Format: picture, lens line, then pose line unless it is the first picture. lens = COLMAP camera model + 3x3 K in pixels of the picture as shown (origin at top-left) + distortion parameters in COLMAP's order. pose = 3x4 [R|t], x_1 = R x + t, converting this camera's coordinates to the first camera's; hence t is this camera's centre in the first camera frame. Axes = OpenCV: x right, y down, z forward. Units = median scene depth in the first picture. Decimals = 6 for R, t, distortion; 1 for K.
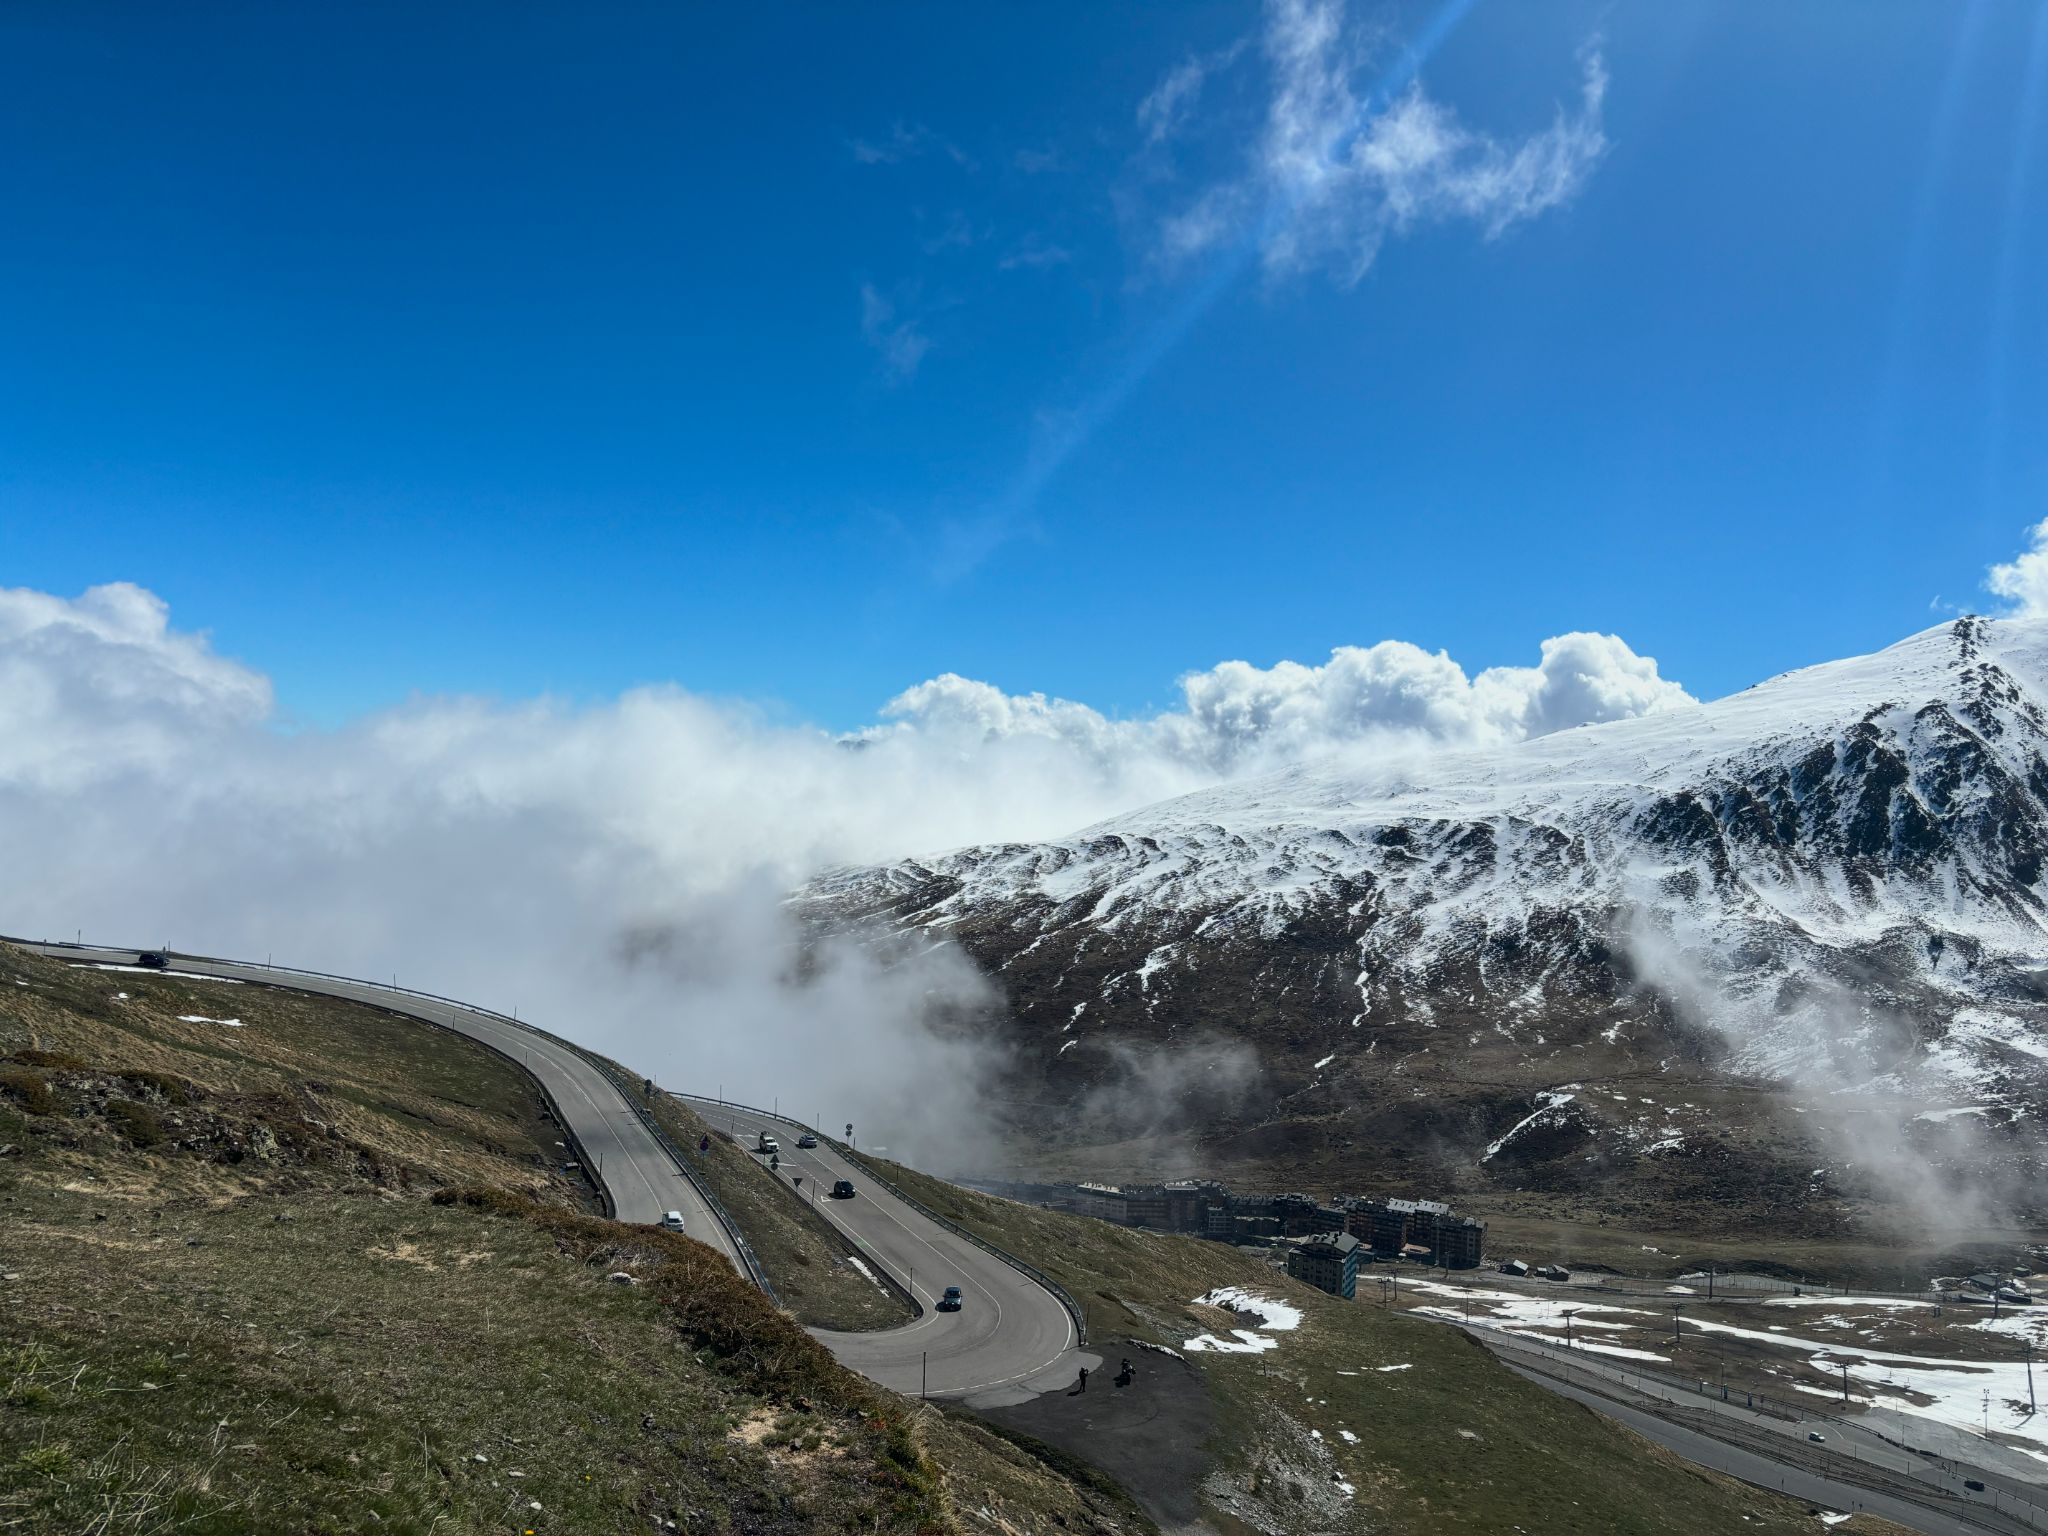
lens RADIAL K [[1541.3, 0, 1034.1], [0, 1541.3, 780.7], [0, 0, 1]] dist [0.061912, -0.059116]
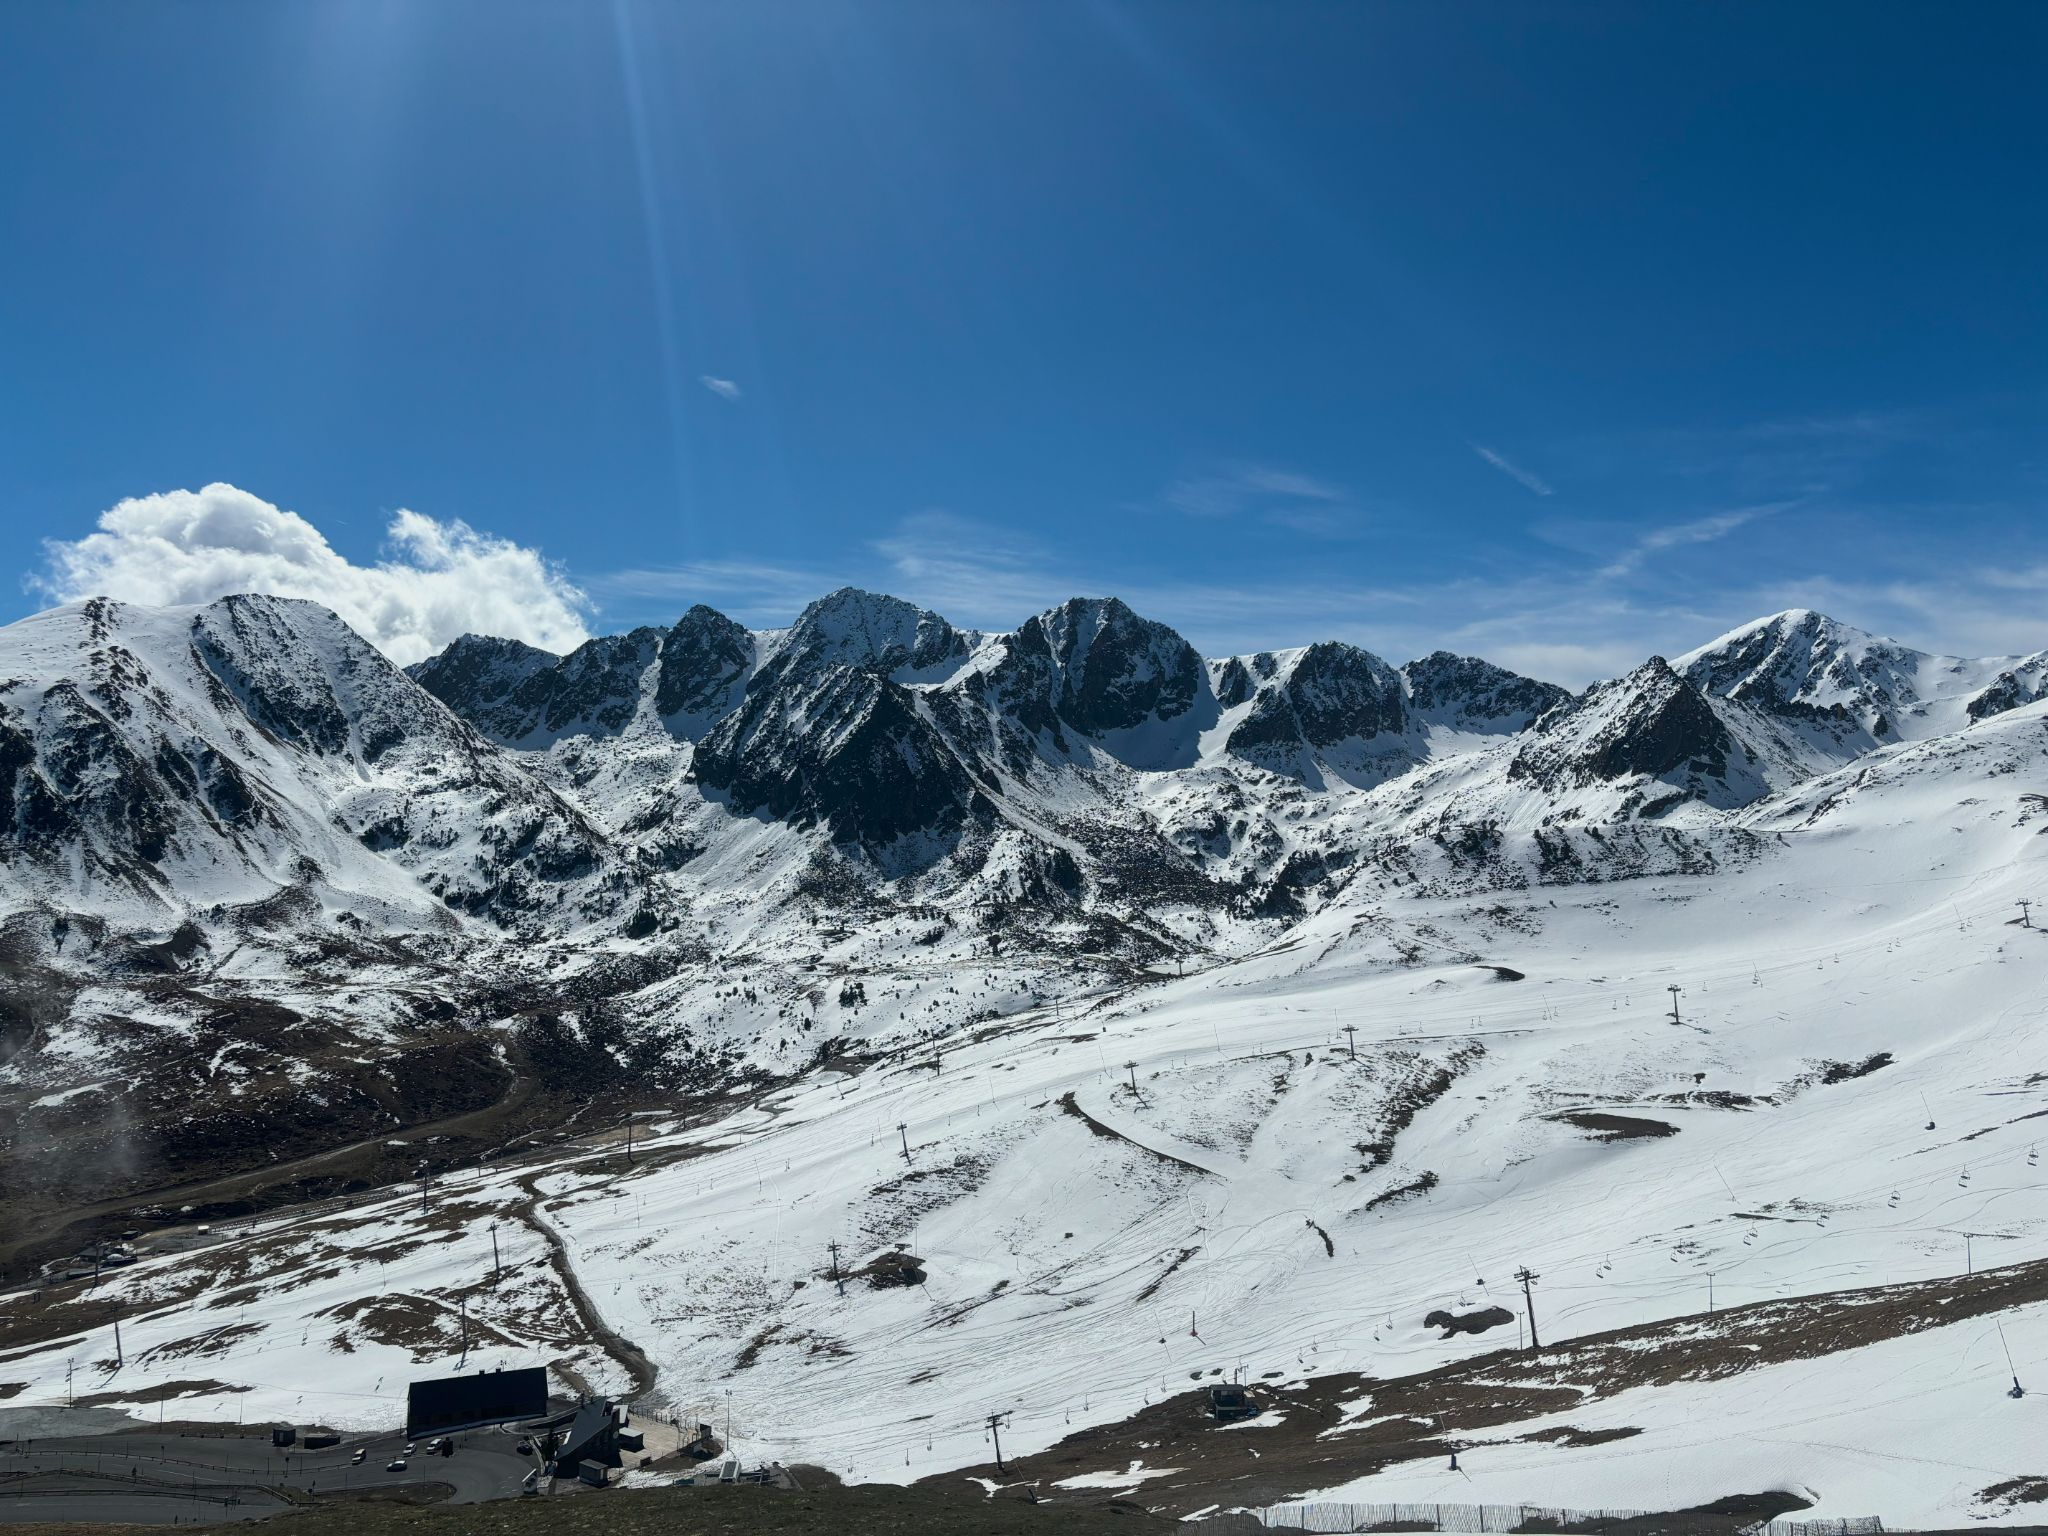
lens RADIAL K [[1541.3, 0, 1030.2], [0, 1541.3, 780.9], [0, 0, 1]] dist [0.061912, -0.059116]
pose [[0.481078, -0.001933, 0.876676, 0.040653], [-0.009499, 0.999927, 0.007417, -0.008061], [-0.876626, -0.011896, 0.481025, -0.114265]]
